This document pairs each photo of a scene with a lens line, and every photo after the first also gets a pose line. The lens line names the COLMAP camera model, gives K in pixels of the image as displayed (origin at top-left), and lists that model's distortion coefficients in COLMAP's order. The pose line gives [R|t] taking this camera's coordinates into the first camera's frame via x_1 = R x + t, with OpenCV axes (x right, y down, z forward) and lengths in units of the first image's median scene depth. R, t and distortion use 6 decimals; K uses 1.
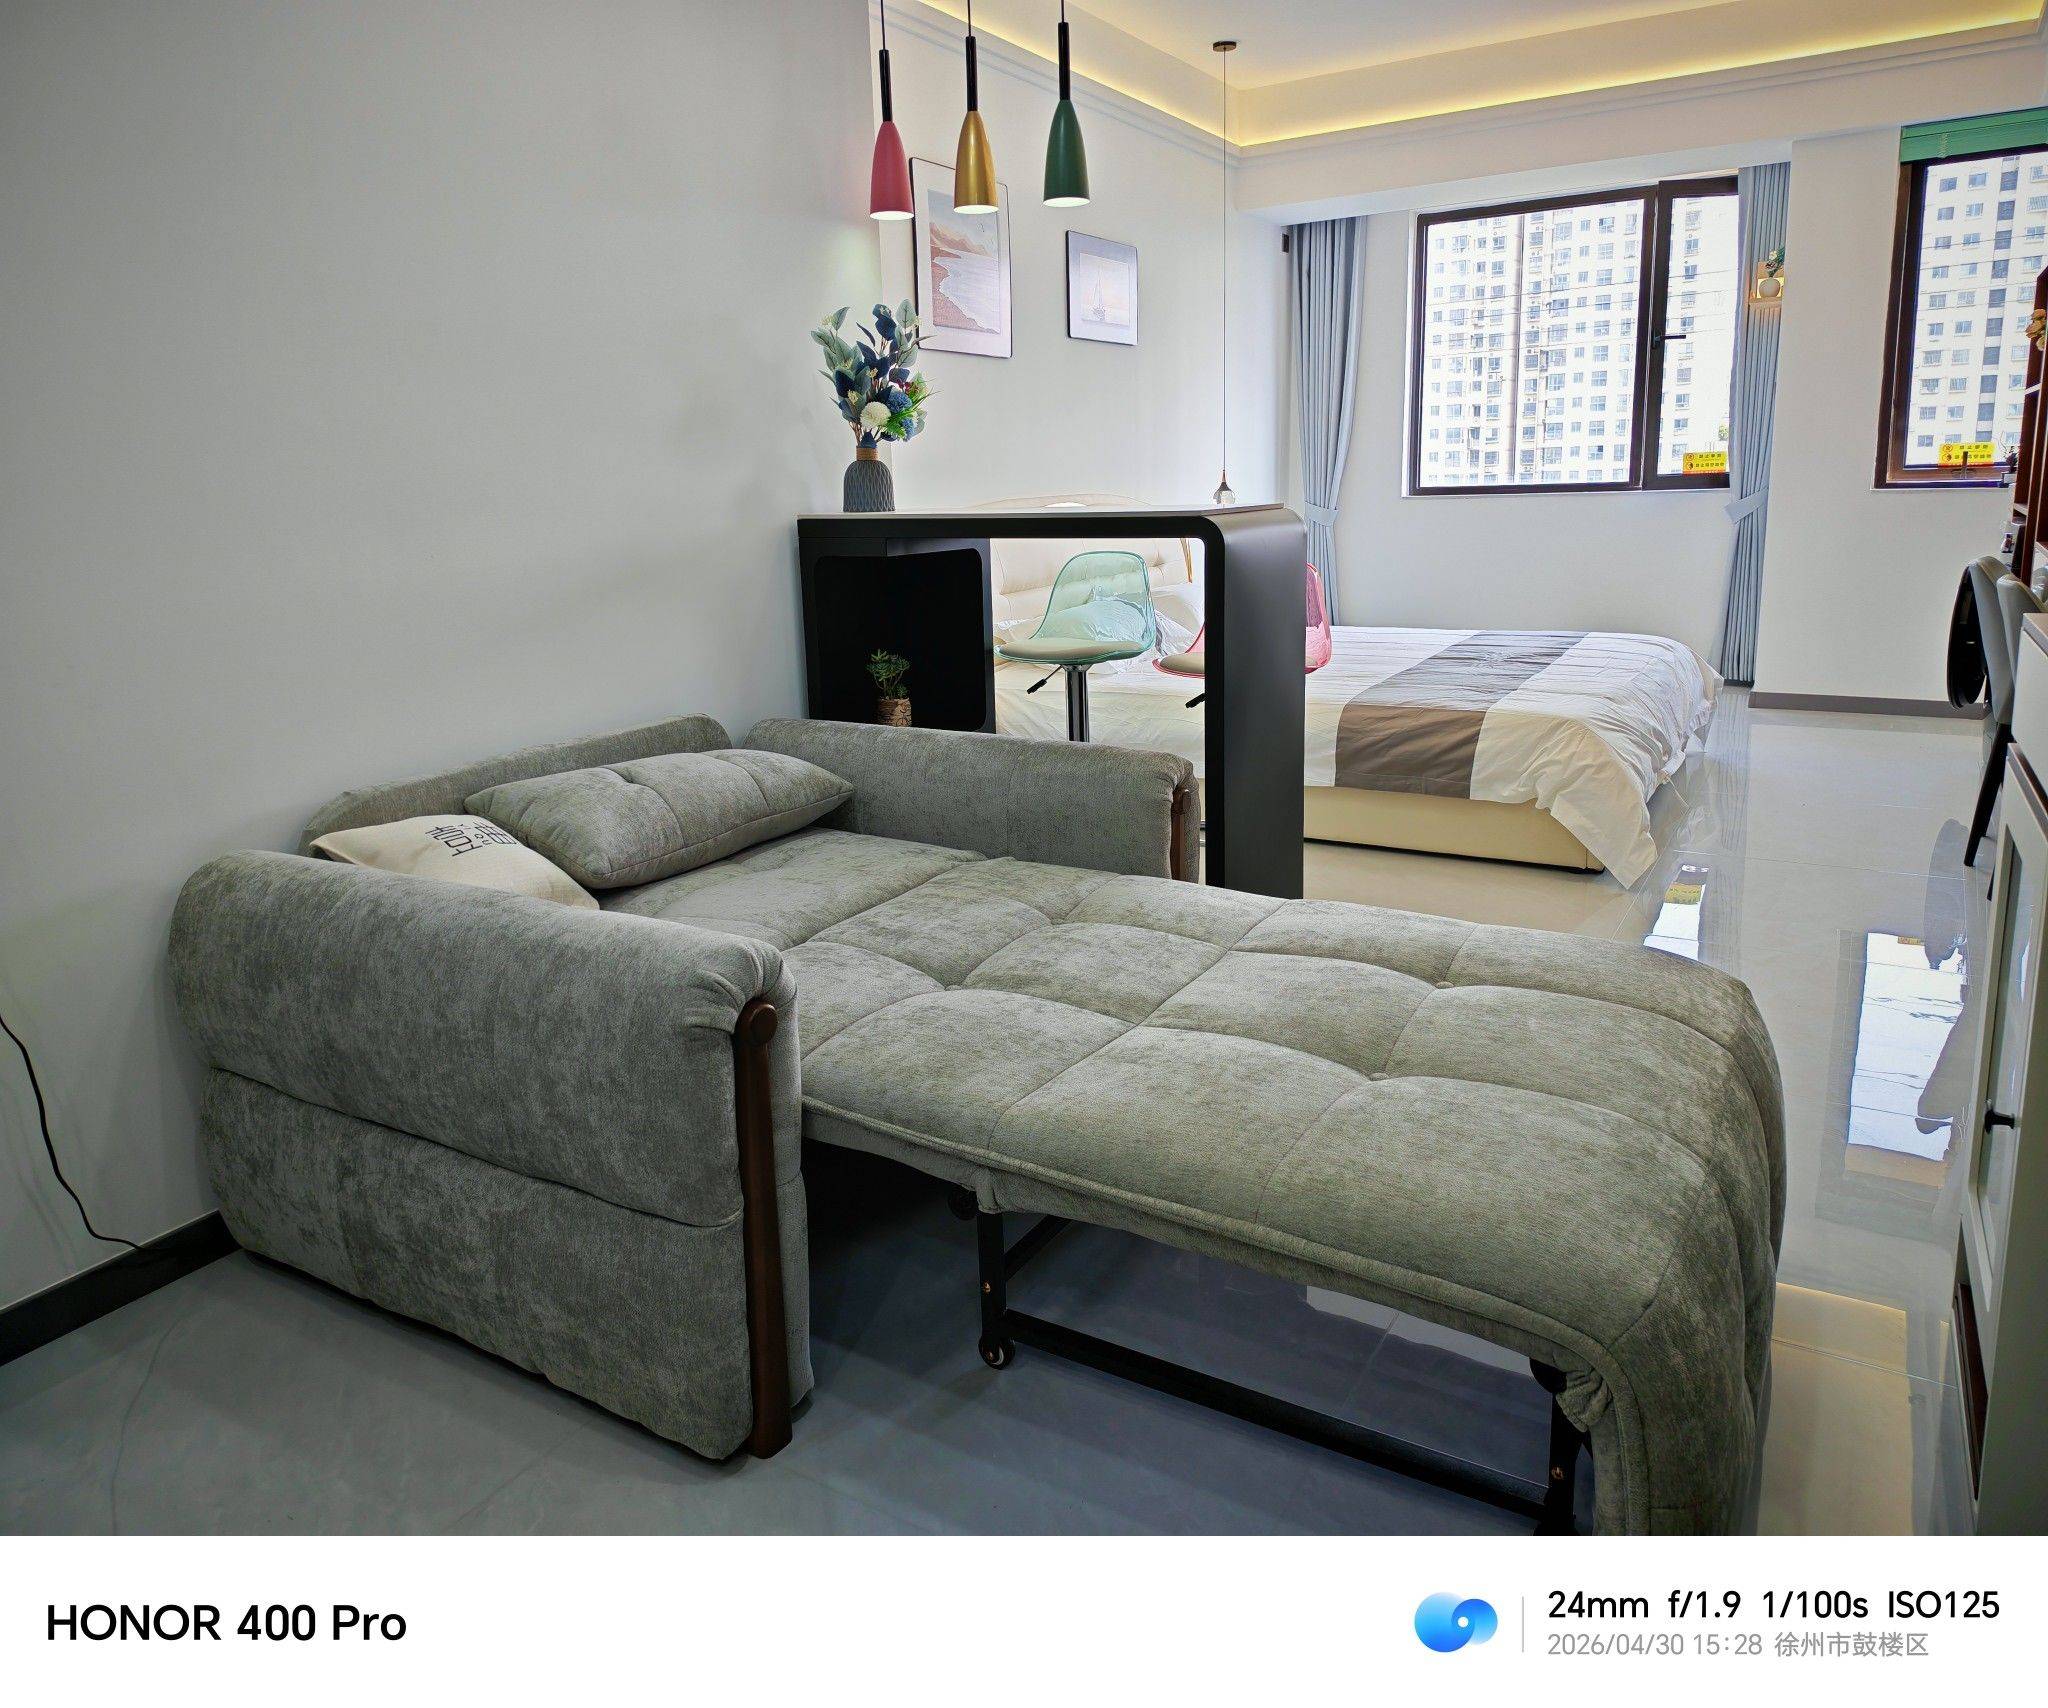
lens RADIAL K [[1391.7, 0, 1008.9], [0, 1391.7, 745.9], [0, 0, 1]] dist [0.076674, -0.093296]
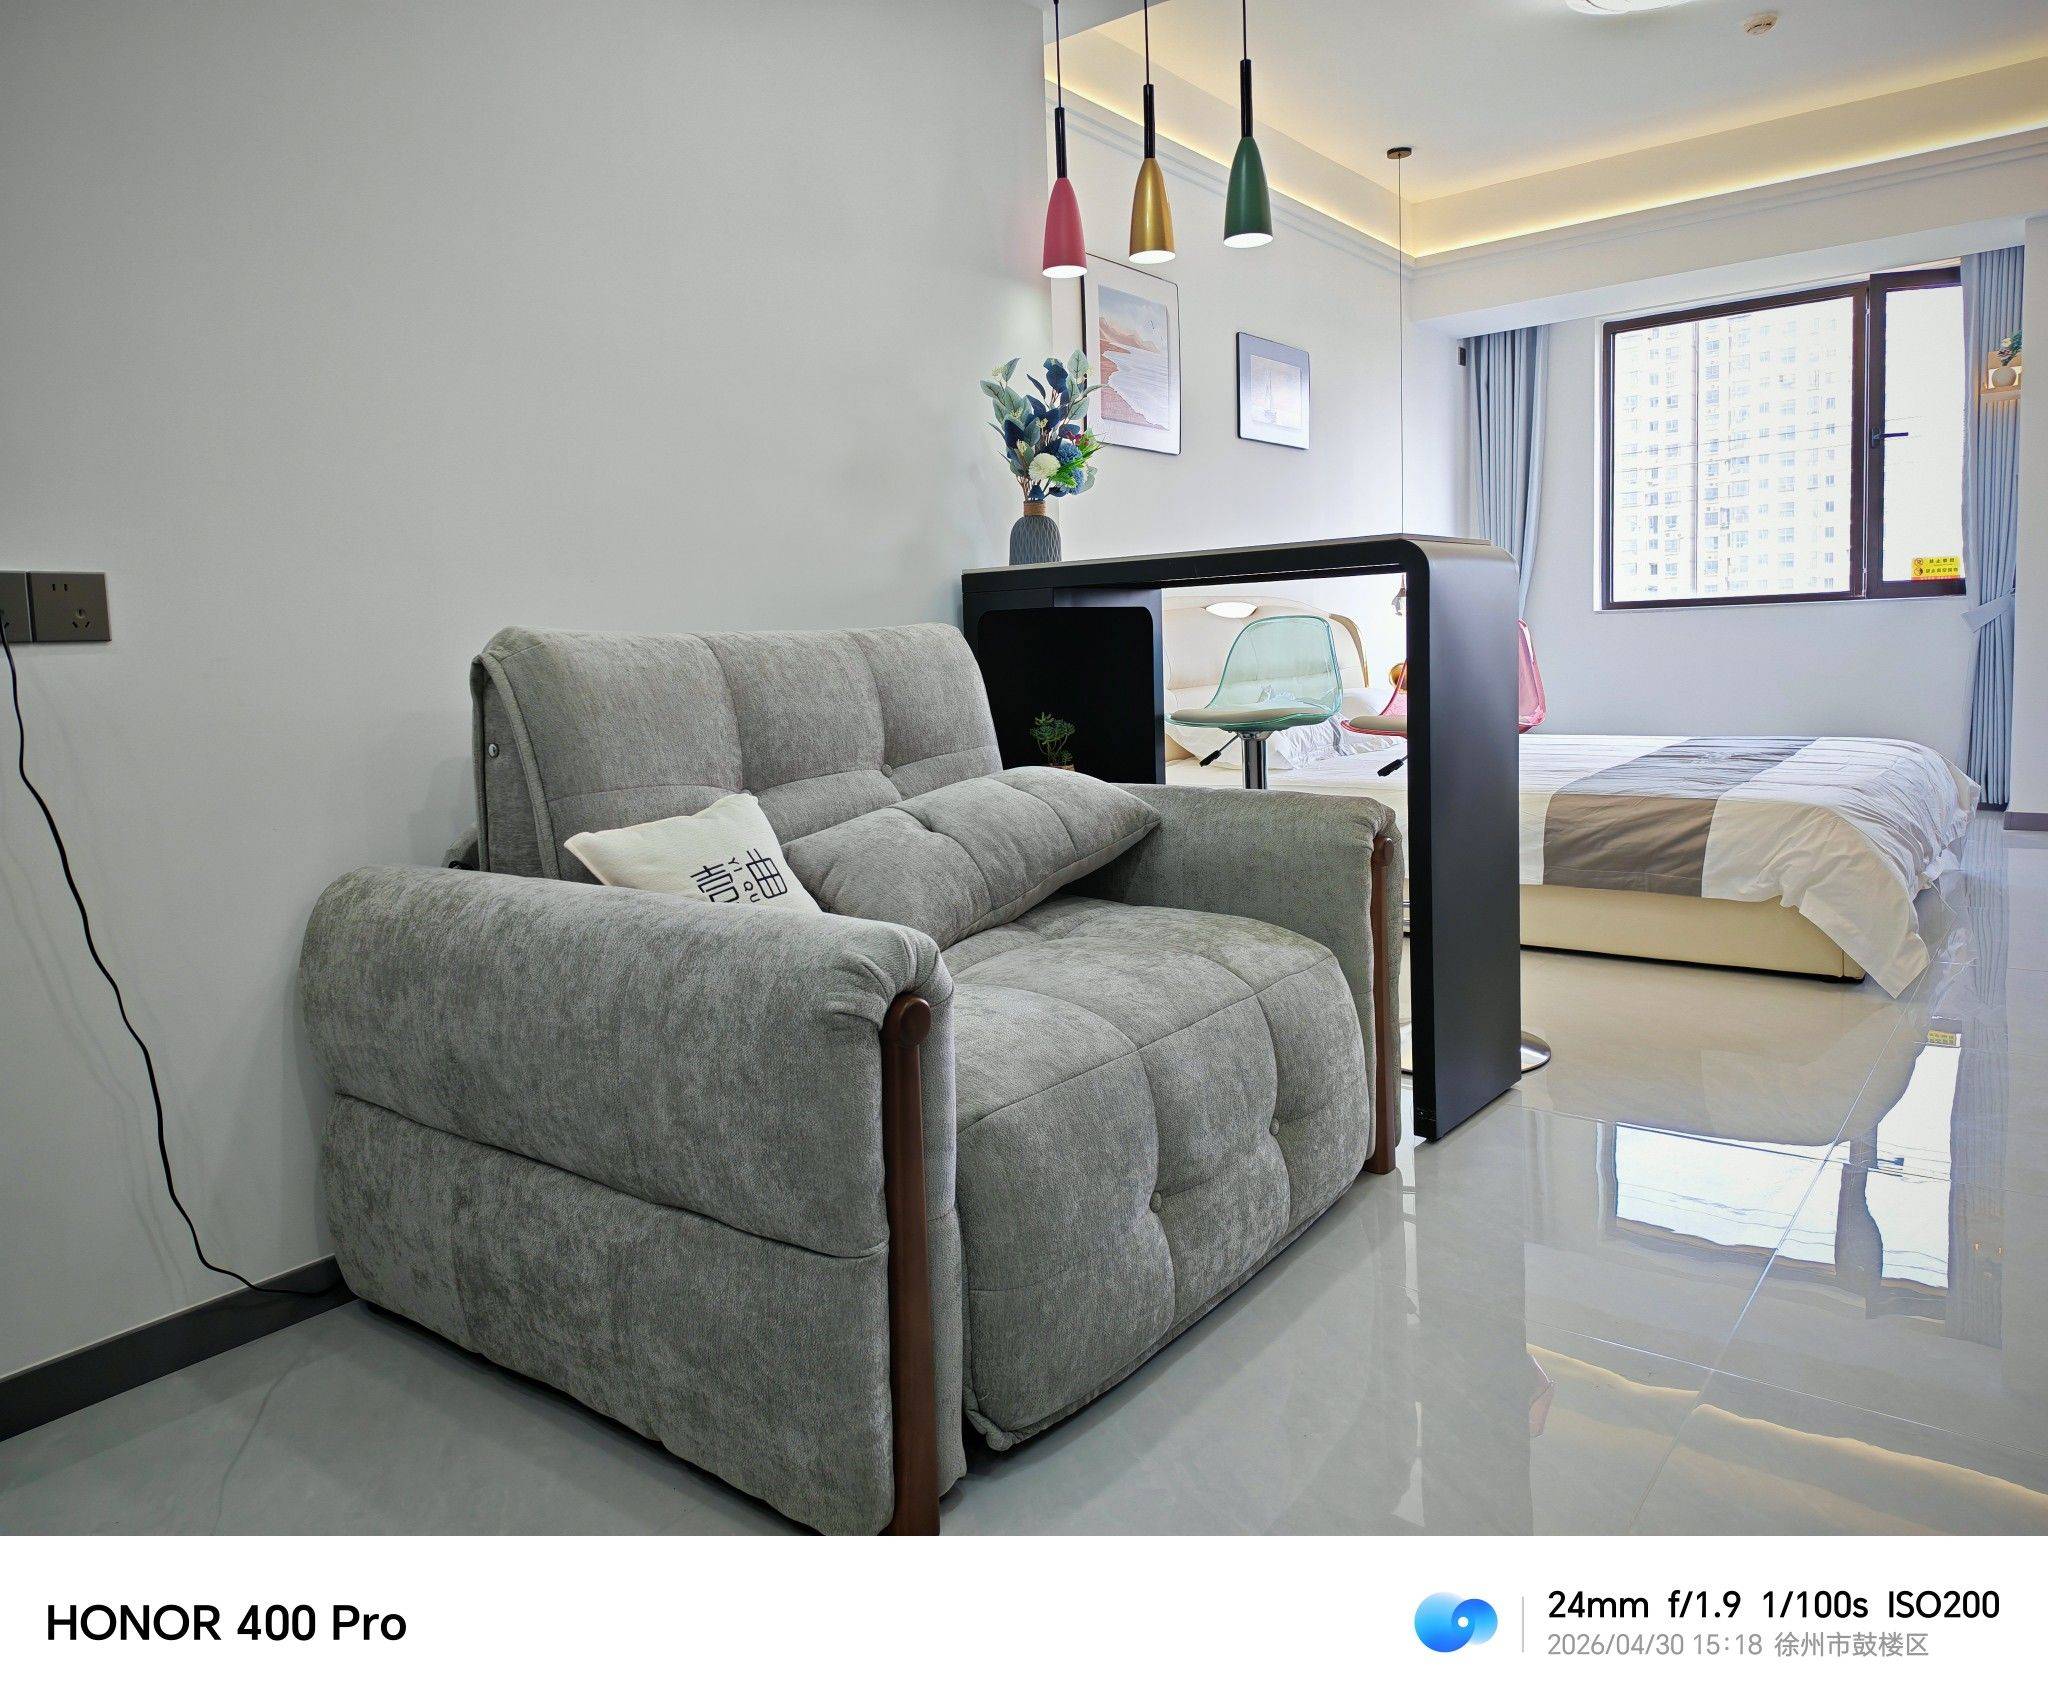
lens RADIAL K [[1391.8, 0, 1005.4], [0, 1391.8, 766.5], [0, 0, 1]] dist [0.083471, -0.110702]
pose [[0.993454, 0.005800, -0.114084, -0.017838], [-0.017039, 0.995061, -0.097788, 0.100272], [0.112953, 0.099092, 0.988647, 0.106681]]
